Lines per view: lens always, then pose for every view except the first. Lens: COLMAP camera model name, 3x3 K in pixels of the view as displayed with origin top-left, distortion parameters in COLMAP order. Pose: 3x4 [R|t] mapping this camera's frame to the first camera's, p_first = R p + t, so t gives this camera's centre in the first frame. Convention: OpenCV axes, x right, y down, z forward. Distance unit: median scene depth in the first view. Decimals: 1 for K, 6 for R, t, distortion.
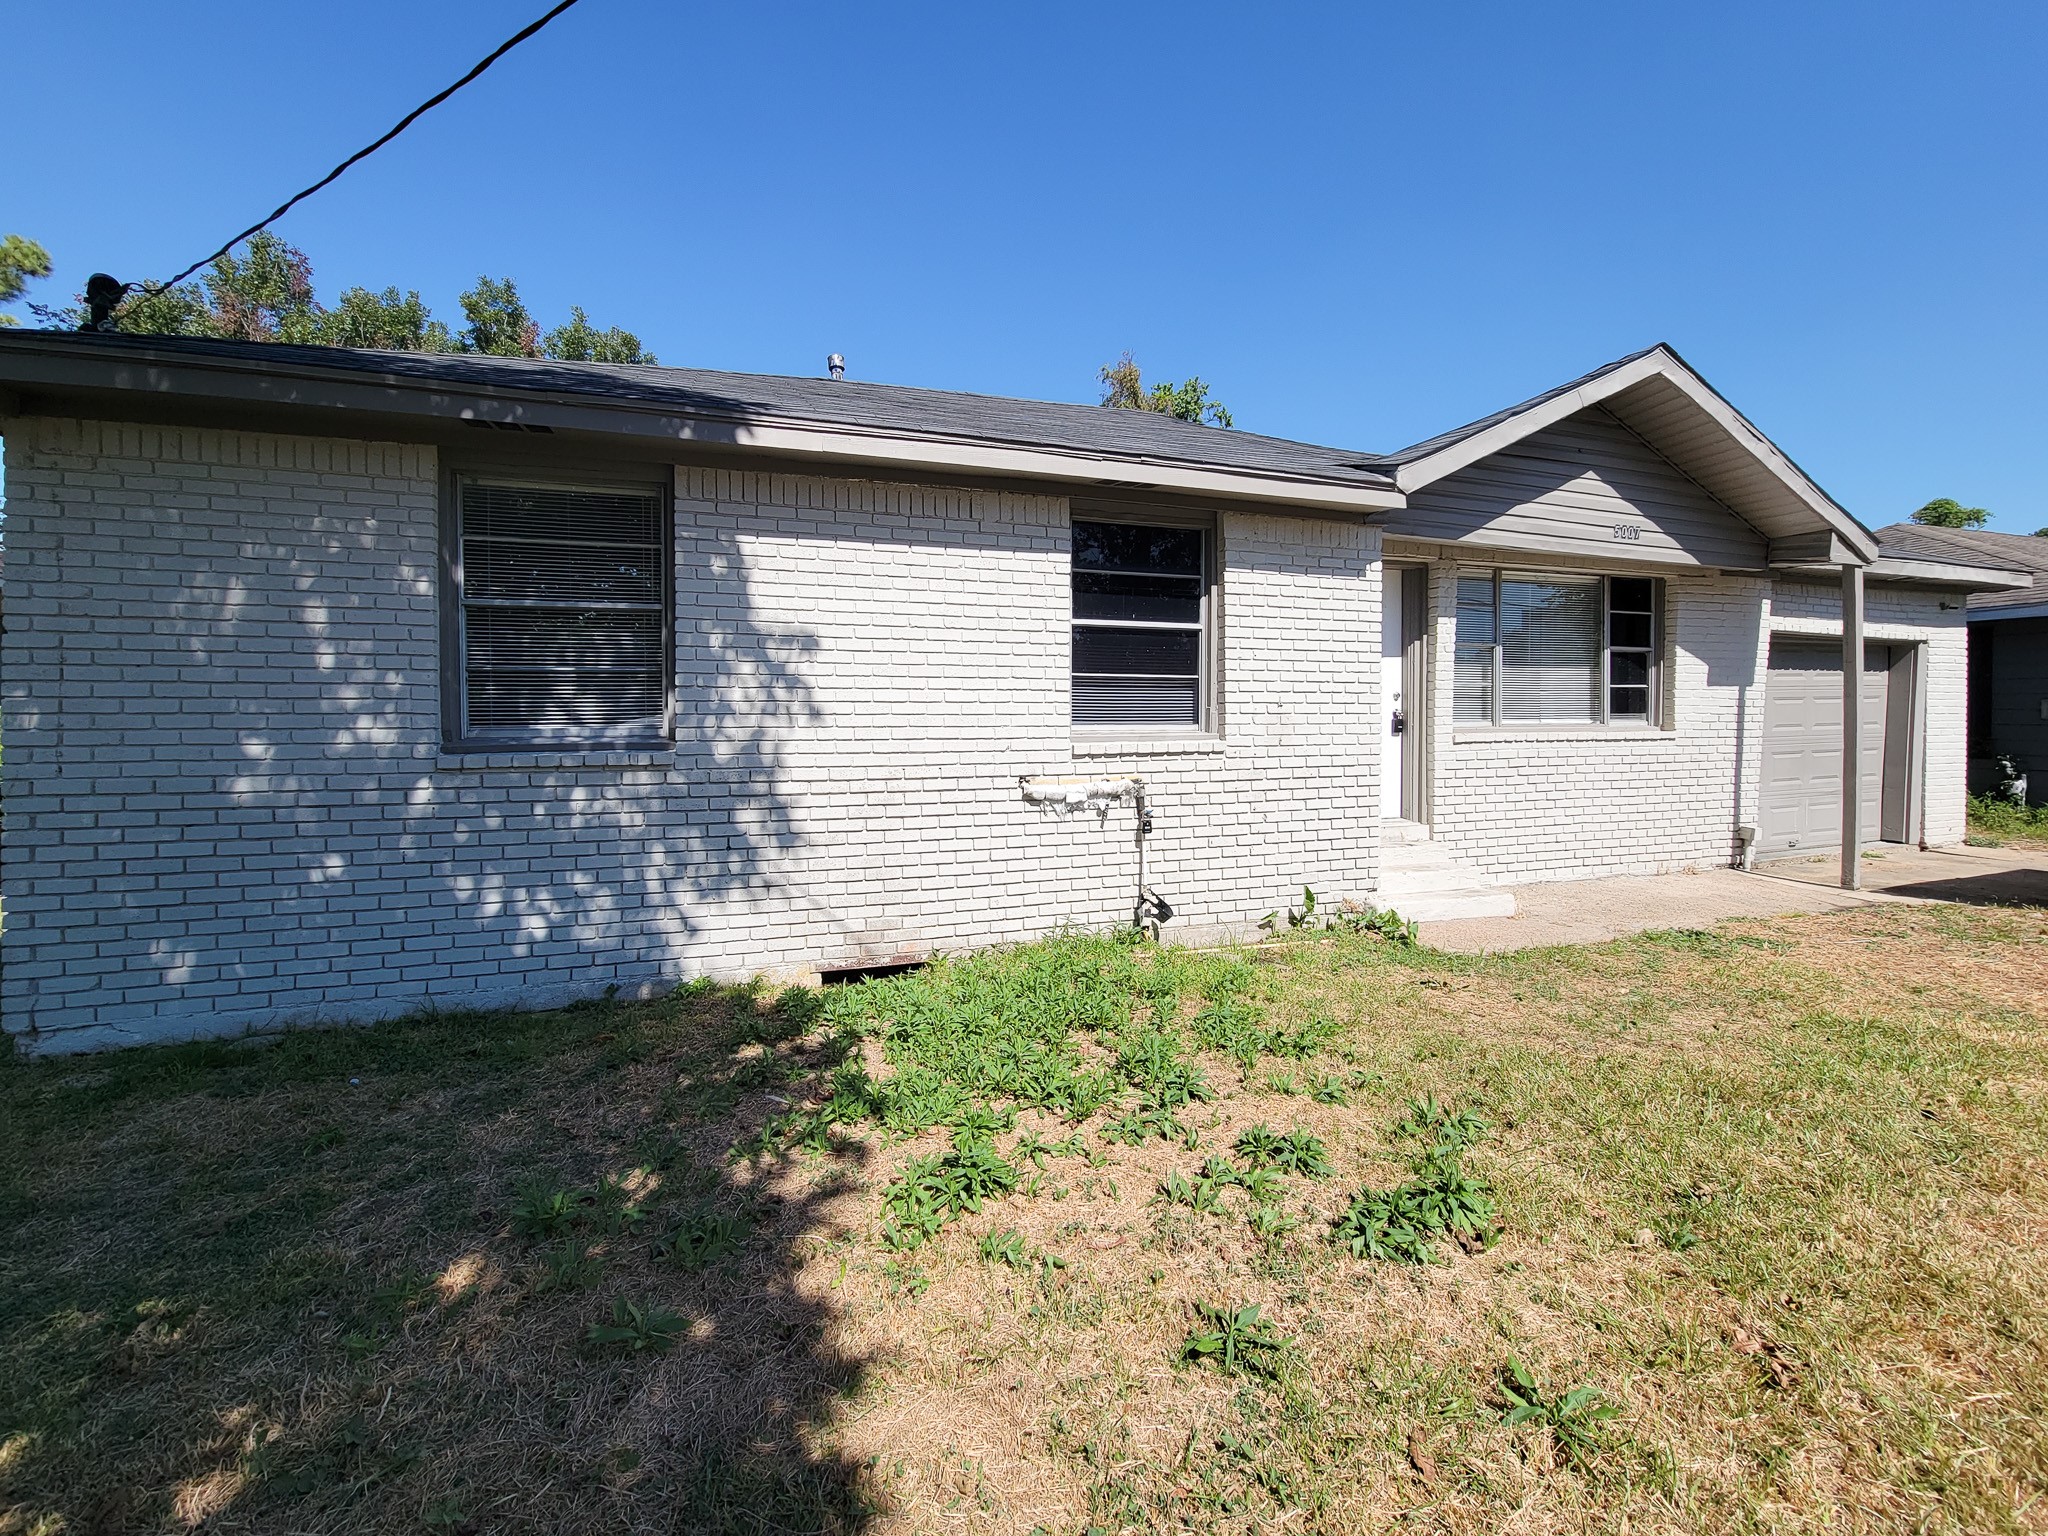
lens RADIAL K [[842.6, 0, 986.3], [0, 842.6, 740.6], [0, 0, 1]] dist [0.000719, -0.004034]
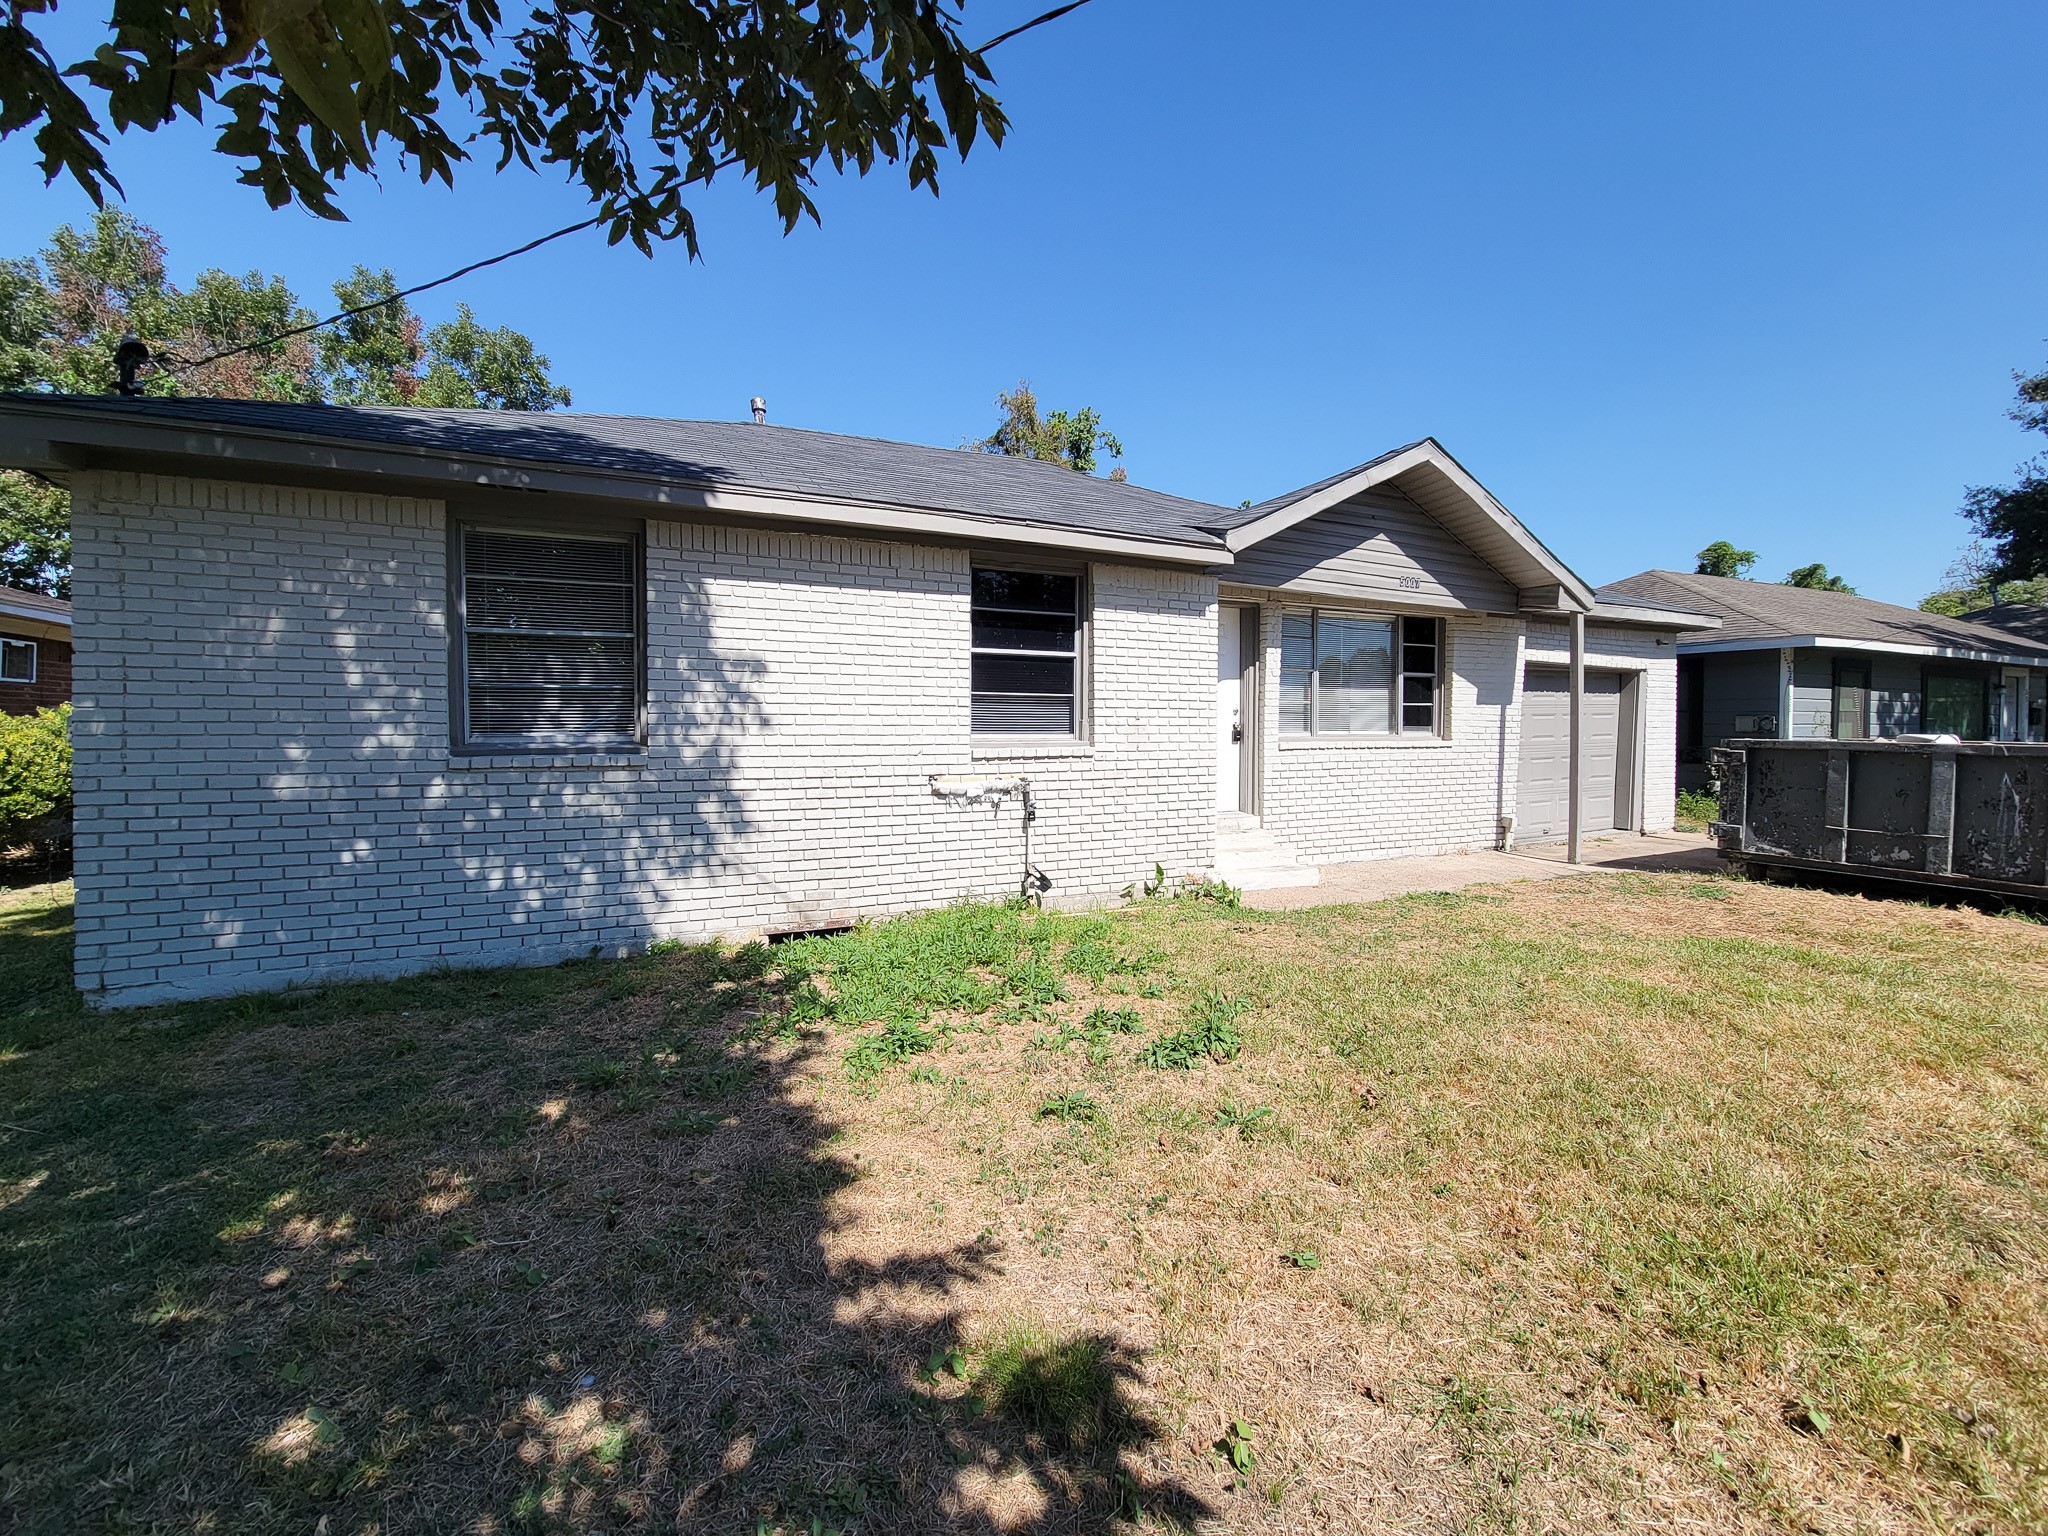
lens RADIAL K [[842.6, 0, 981.2], [0, 842.6, 749.6], [0, 0, 1]] dist [0.000719, -0.004034]
pose [[0.993707, 0.000295, 0.112009, -0.025909], [0.000016, 0.999996, -0.002775, 0.008764], [-0.112009, 0.002759, 0.993703, -0.261544]]
